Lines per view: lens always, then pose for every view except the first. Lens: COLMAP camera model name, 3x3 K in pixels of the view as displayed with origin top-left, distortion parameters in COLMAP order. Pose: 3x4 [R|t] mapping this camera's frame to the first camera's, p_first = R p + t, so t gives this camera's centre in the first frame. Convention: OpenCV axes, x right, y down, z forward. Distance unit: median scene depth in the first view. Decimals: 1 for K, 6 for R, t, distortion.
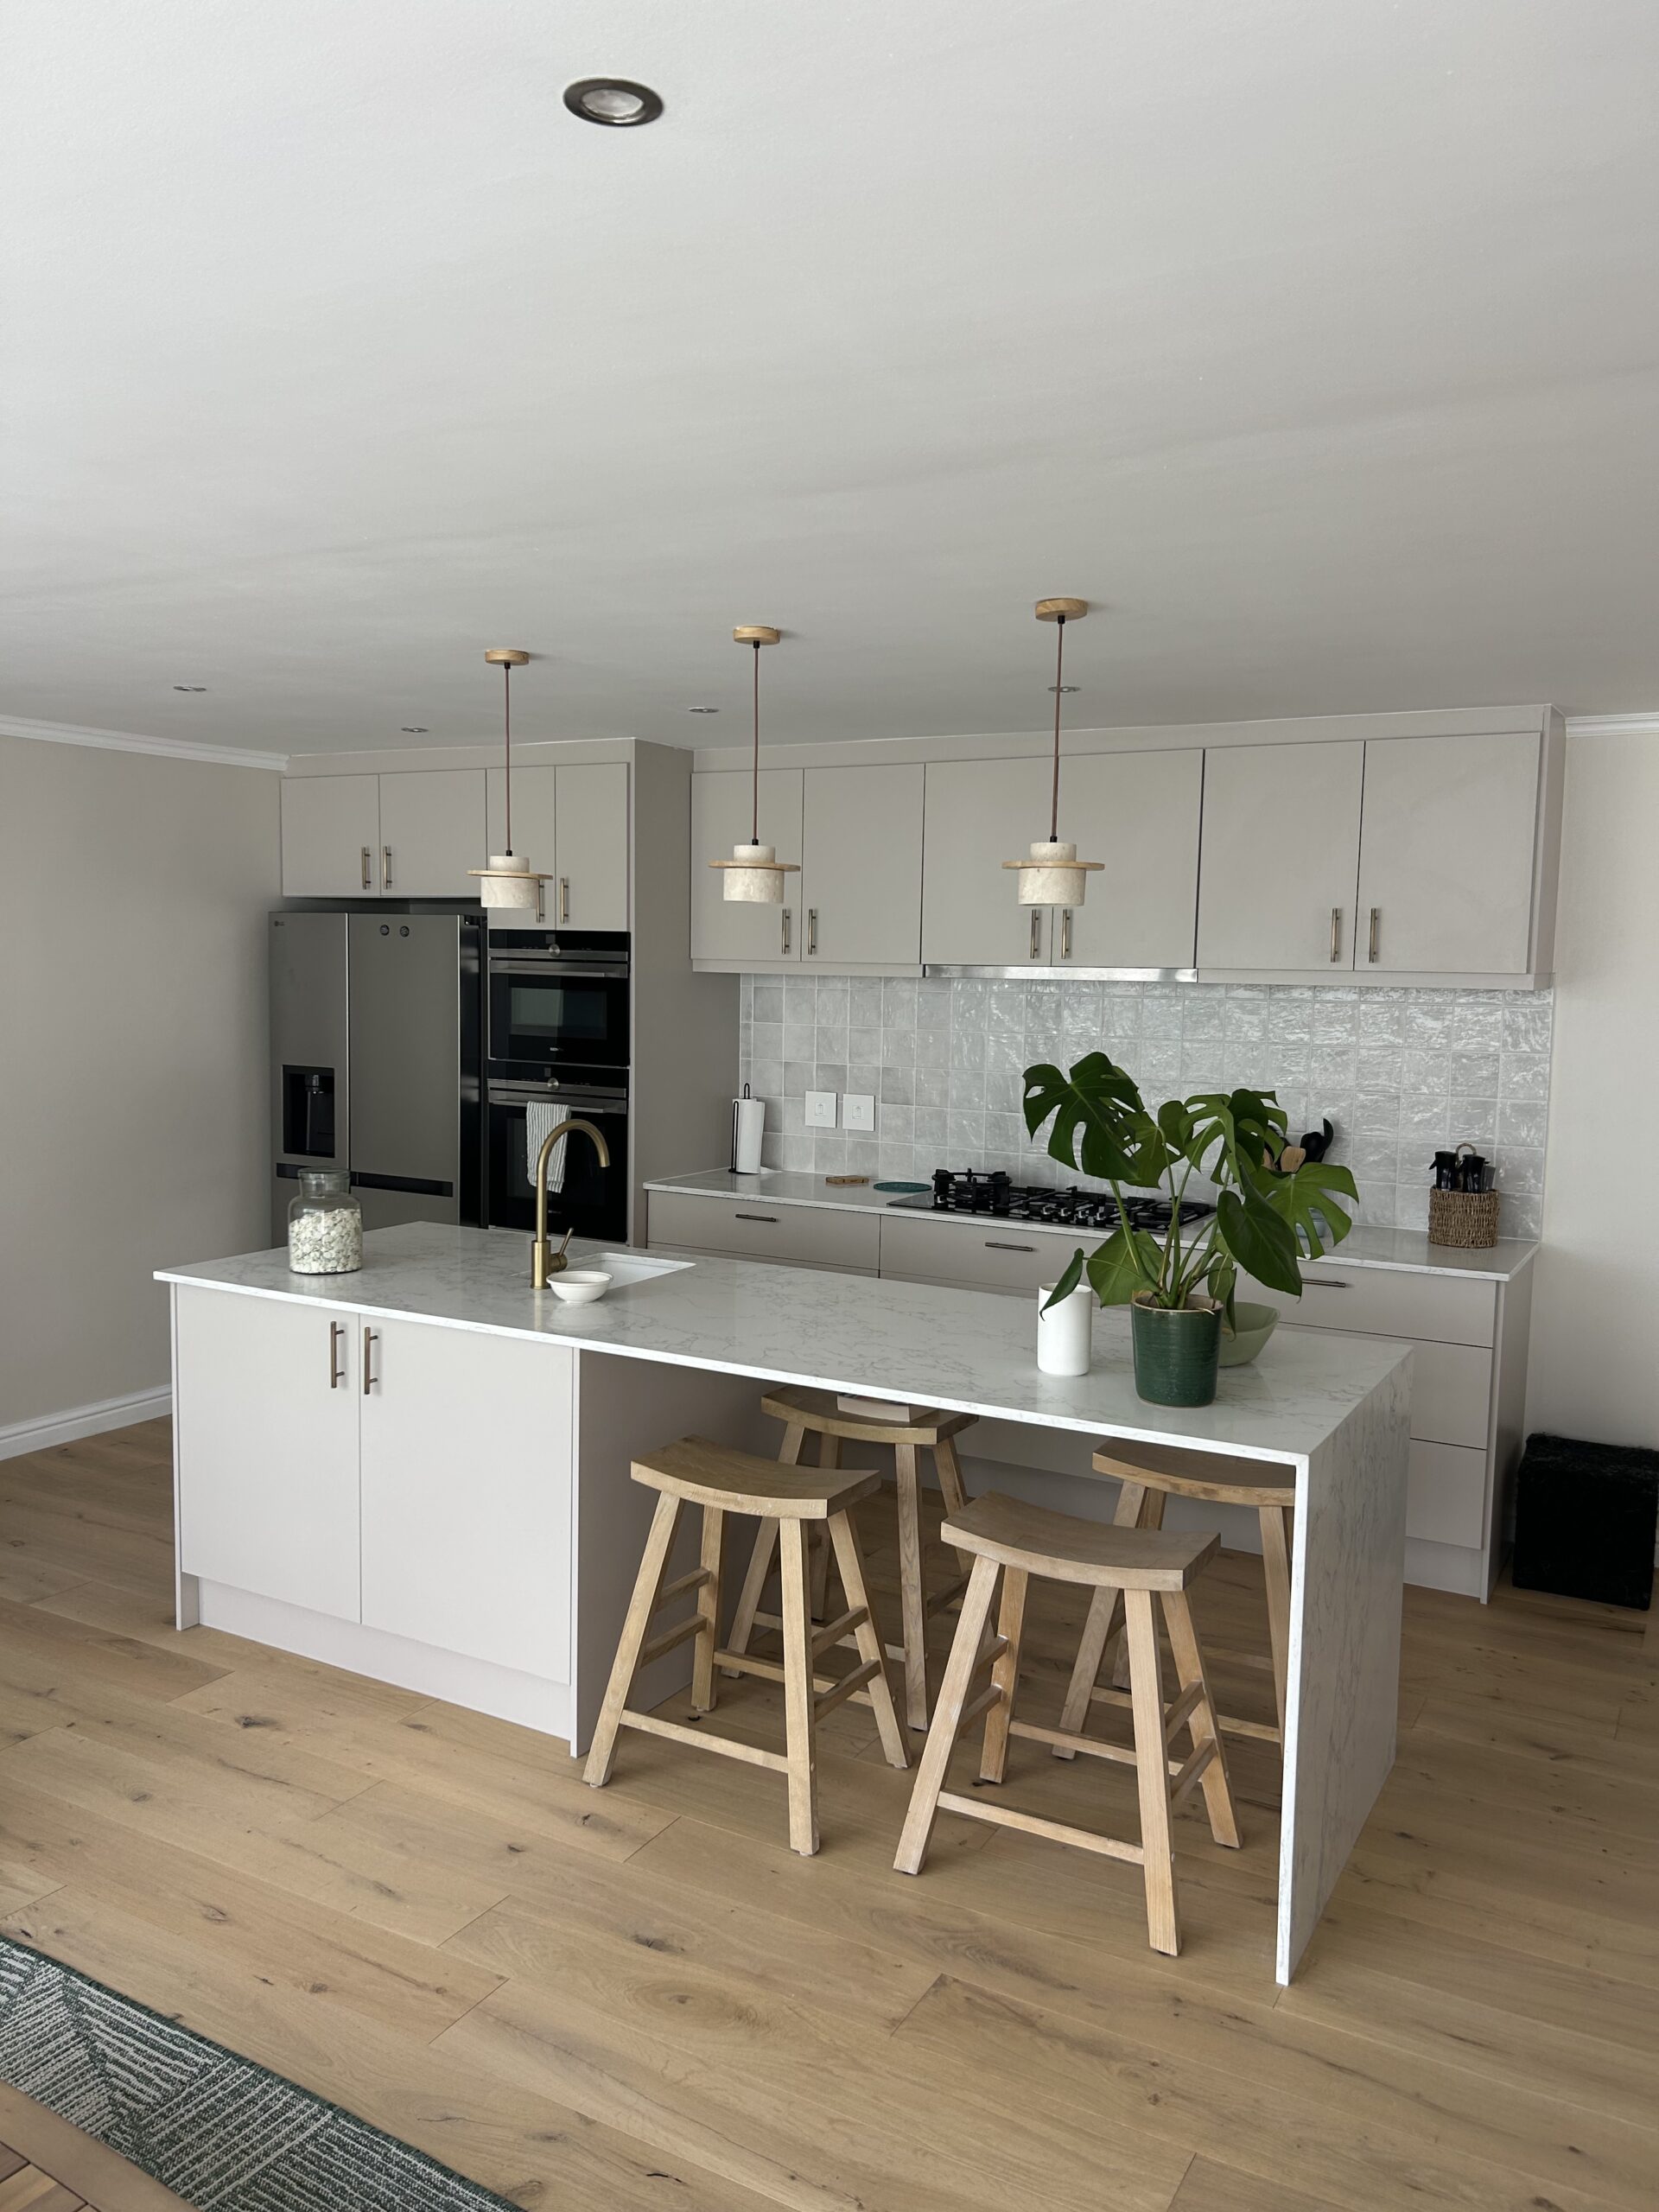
lens RADIAL K [[1690.8, 0, 831.9], [0, 1690.8, 1107.1], [0, 0, 1]] dist [0.030600, -0.012241]
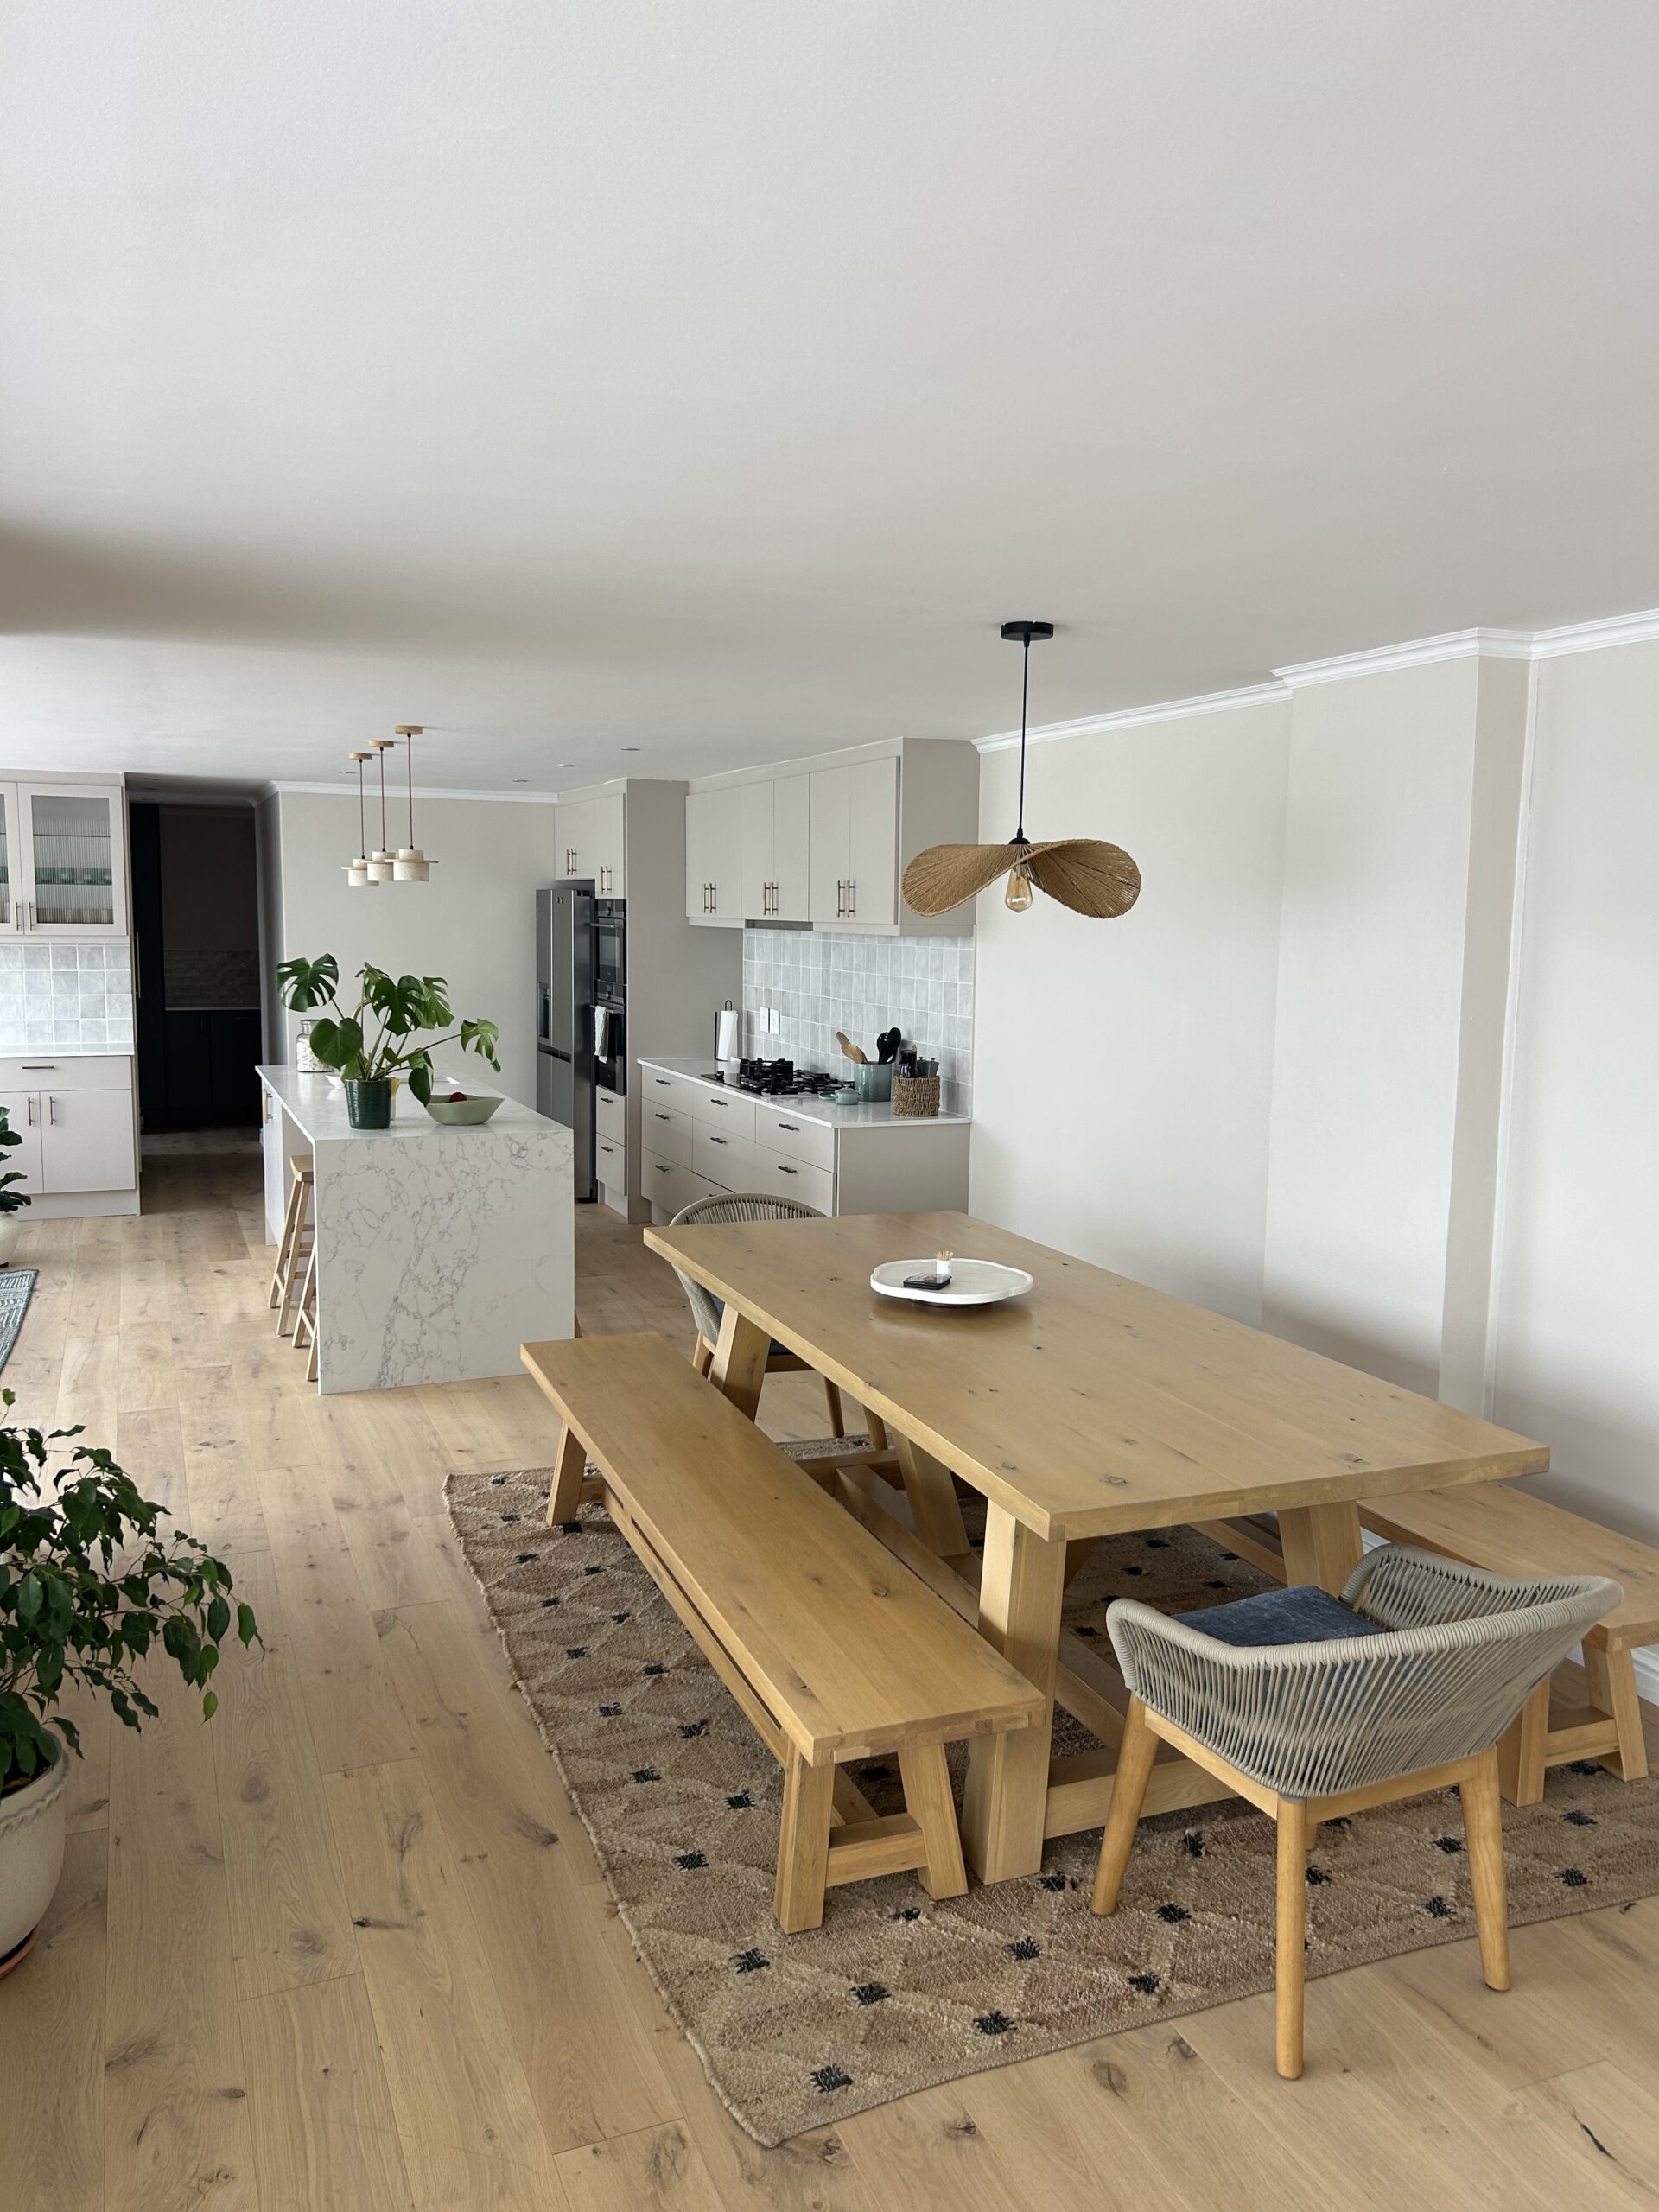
lens RADIAL K [[1690.8, 0, 828.9], [0, 1690.8, 1107.1], [0, 0, 1]] dist [0.030600, -0.012241]
pose [[0.789906, 0.068559, -0.609383, 1.713415], [-0.060013, 0.997603, 0.034445, 0.041676], [0.610284, 0.009362, 0.792127, -0.241874]]
